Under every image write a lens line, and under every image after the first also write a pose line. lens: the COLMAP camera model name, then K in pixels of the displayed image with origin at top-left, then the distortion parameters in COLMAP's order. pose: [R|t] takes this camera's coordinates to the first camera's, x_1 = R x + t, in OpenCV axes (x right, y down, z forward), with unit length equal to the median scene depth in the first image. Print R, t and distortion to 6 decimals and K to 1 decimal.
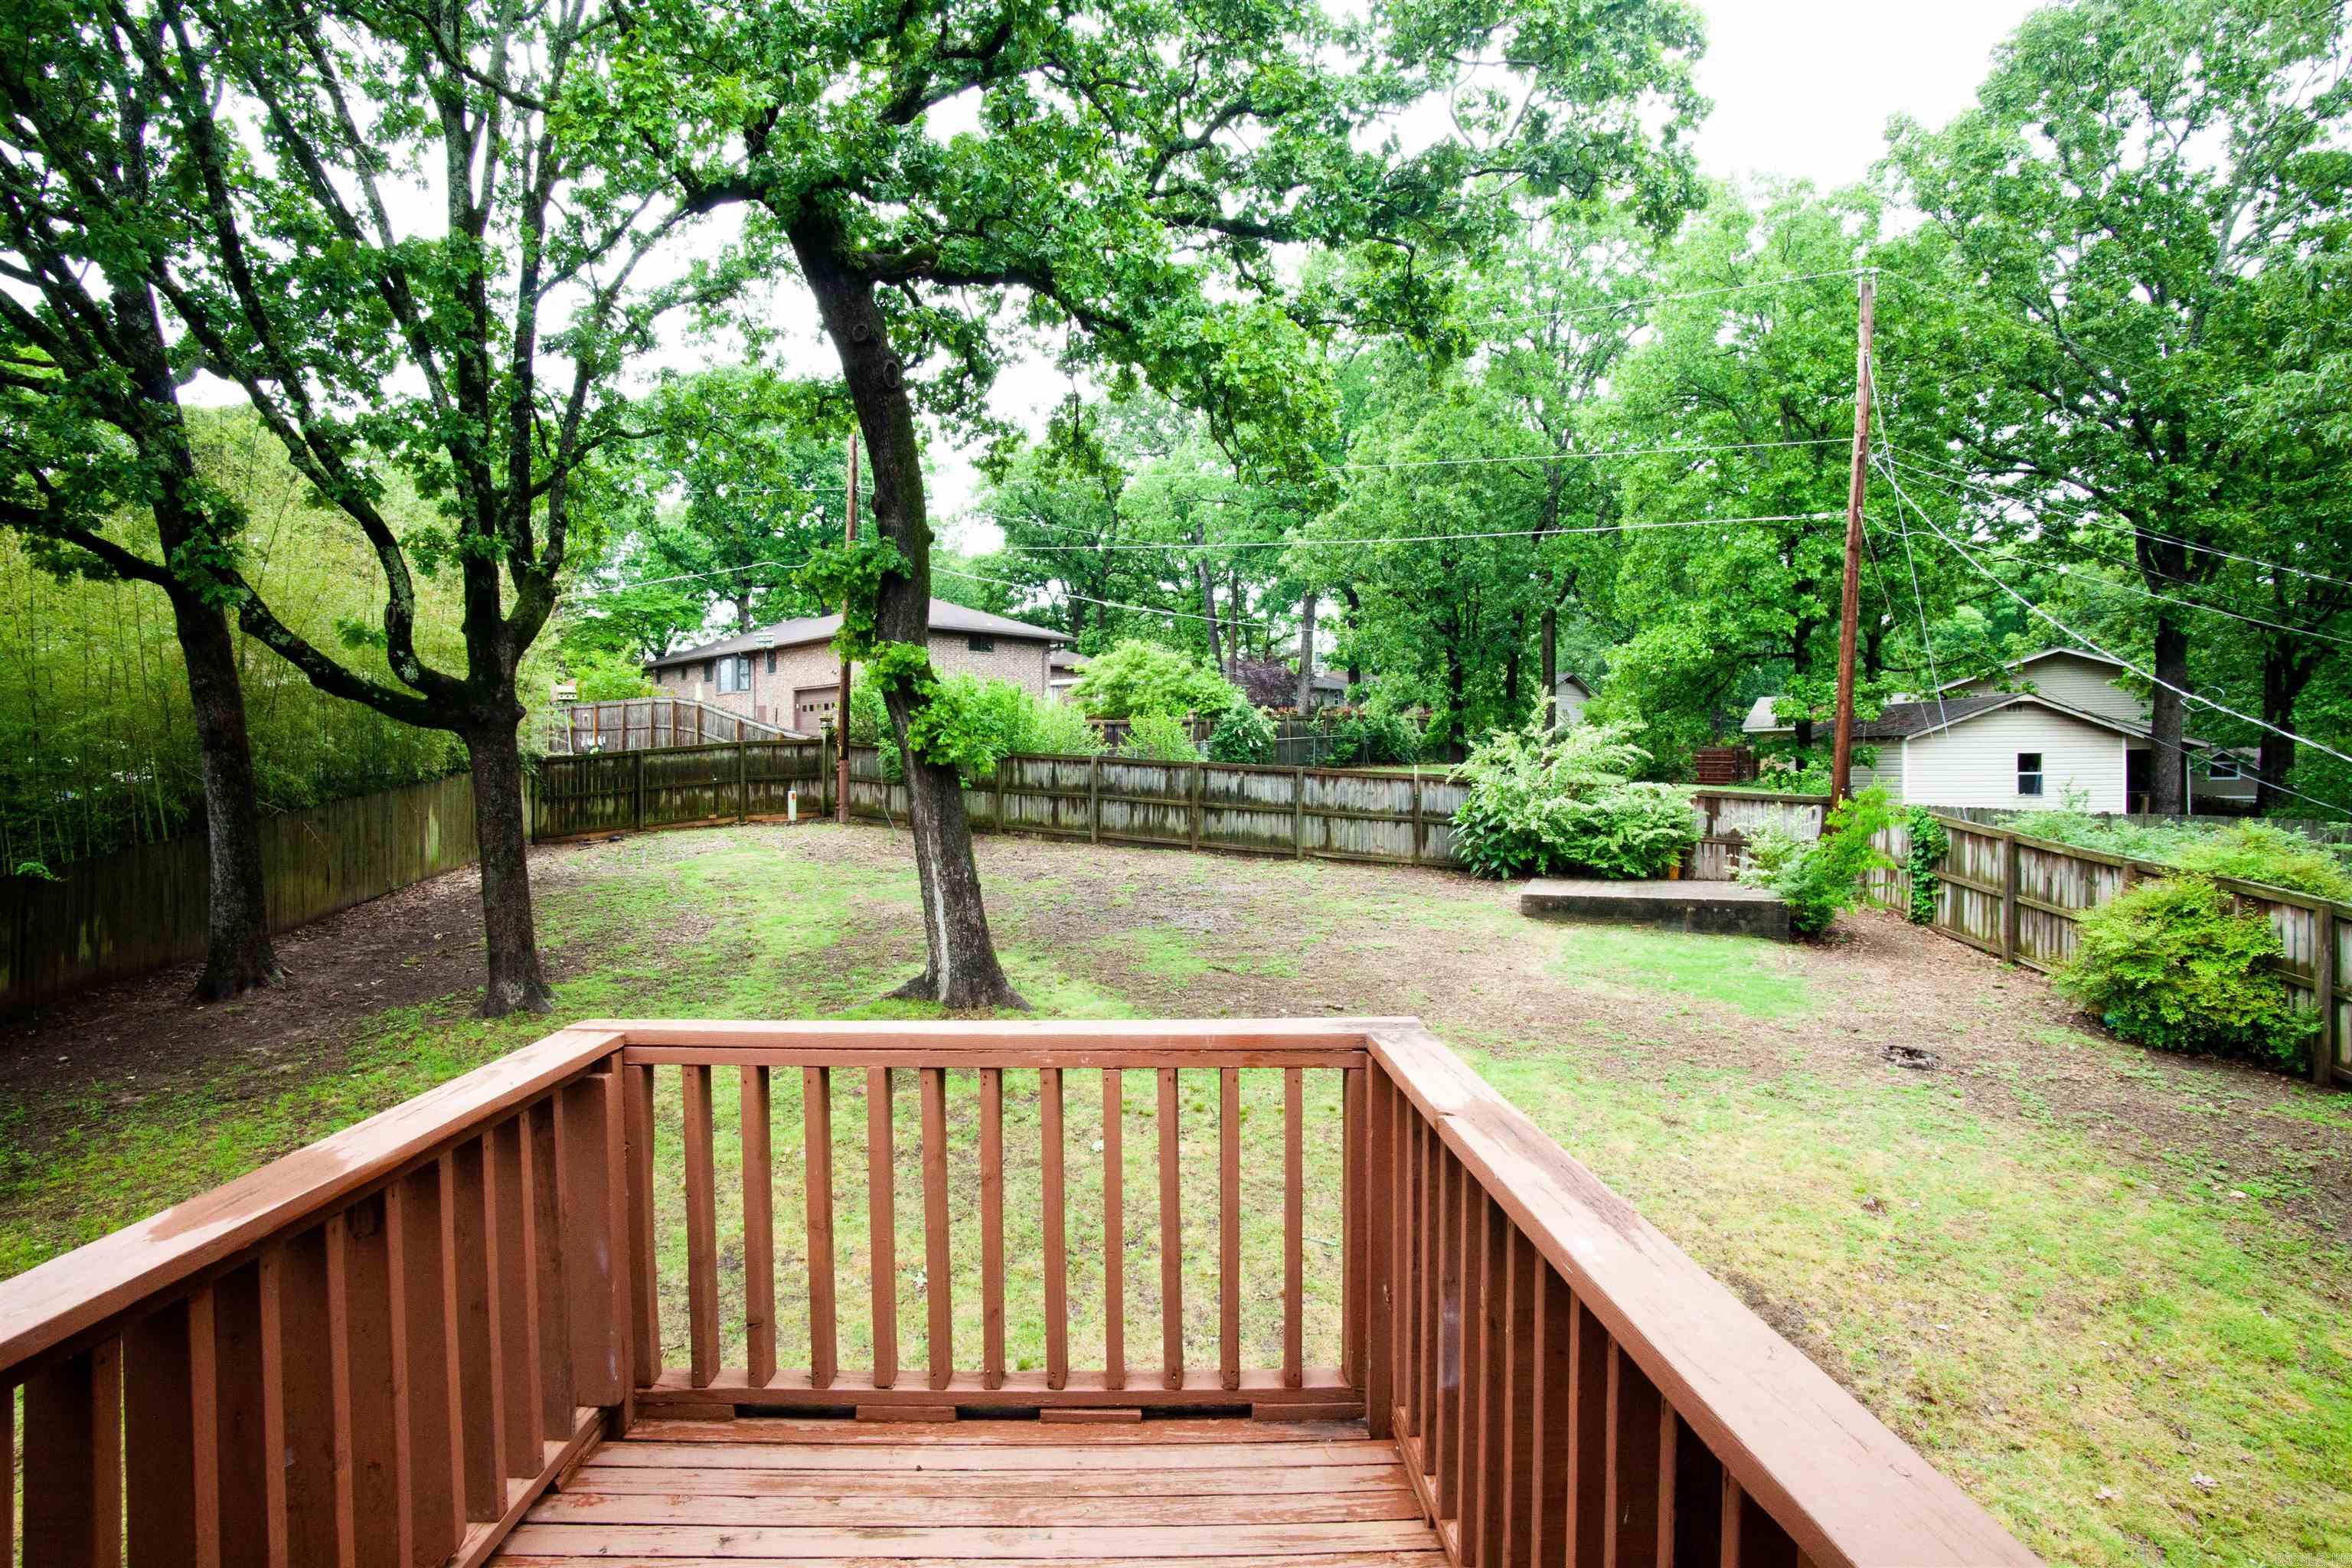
lens RADIAL K [[1212.8, 0, 1175.3], [0, 1212.8, 778.7], [0, 0, 1]] dist [-0.000171, 0.001273]
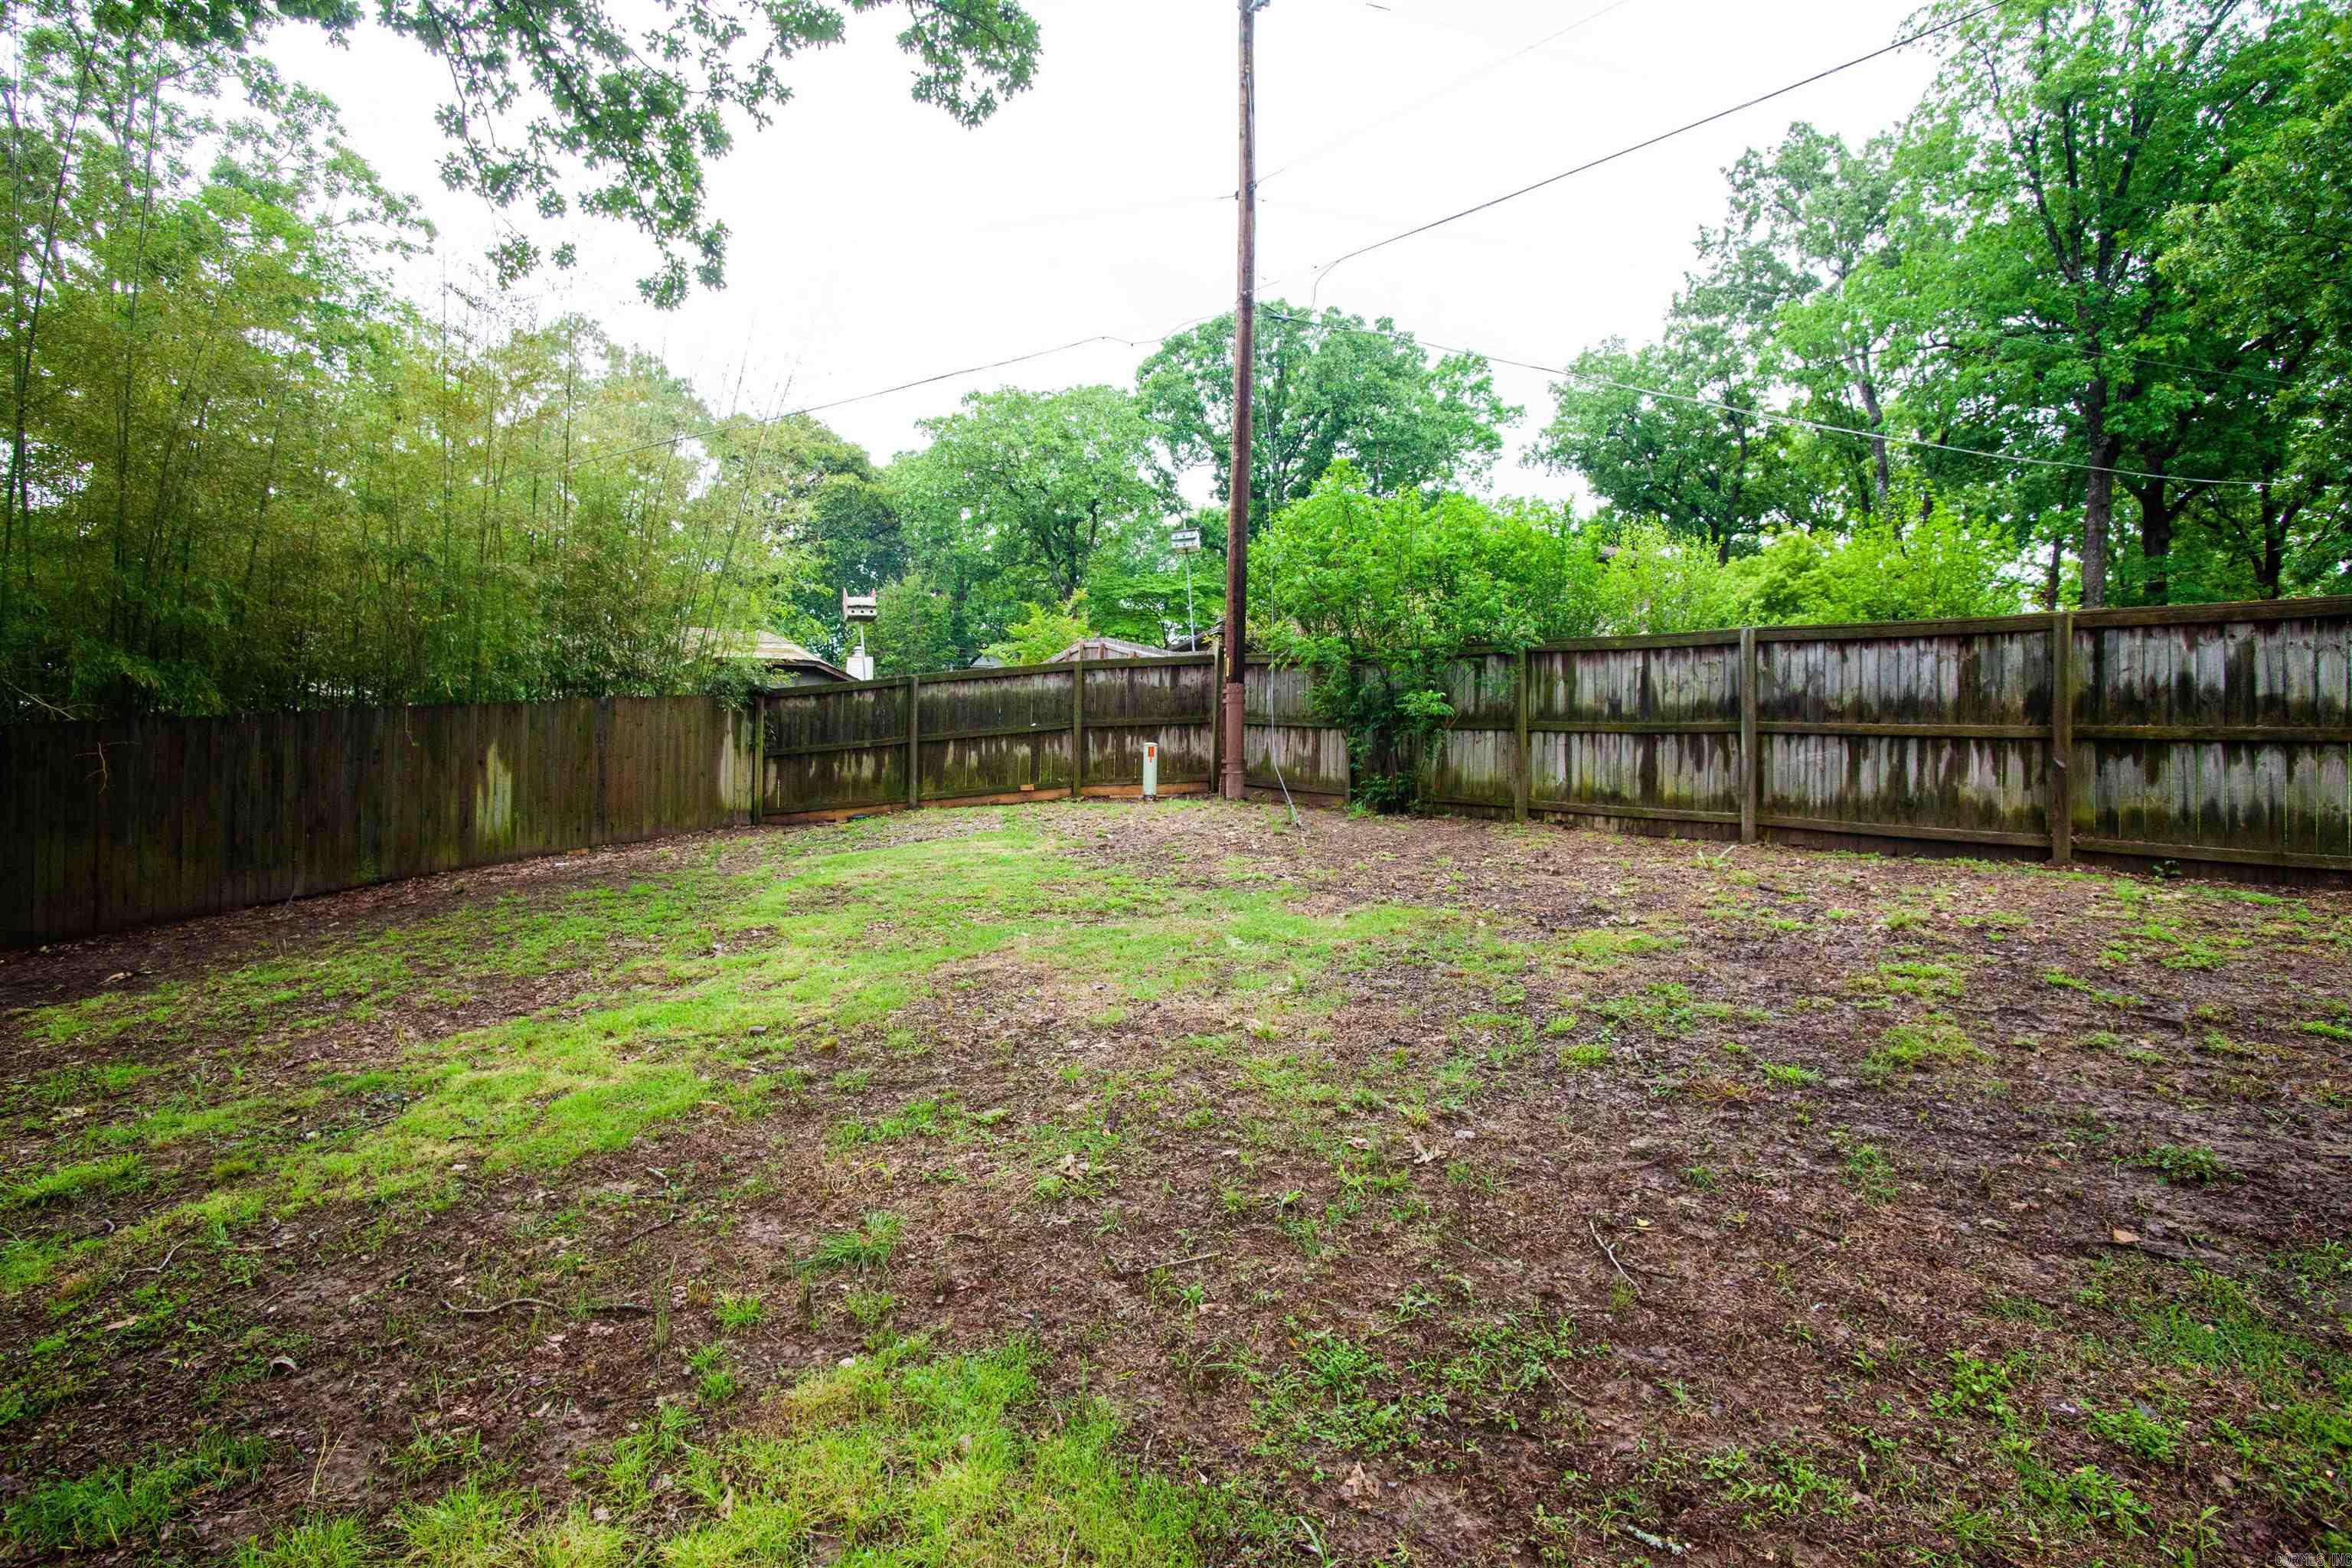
lens RADIAL K [[1149.0, 0, 1155.6], [0, 1149.0, 788.2], [0, 0, 1]] dist [-0.090500, 0.039834]
pose [[0.866196, -0.005483, -0.499674, -0.049804], [-0.004742, 0.999805, -0.019191, 0.042780], [0.499681, 0.018993, 0.866001, 0.559267]]
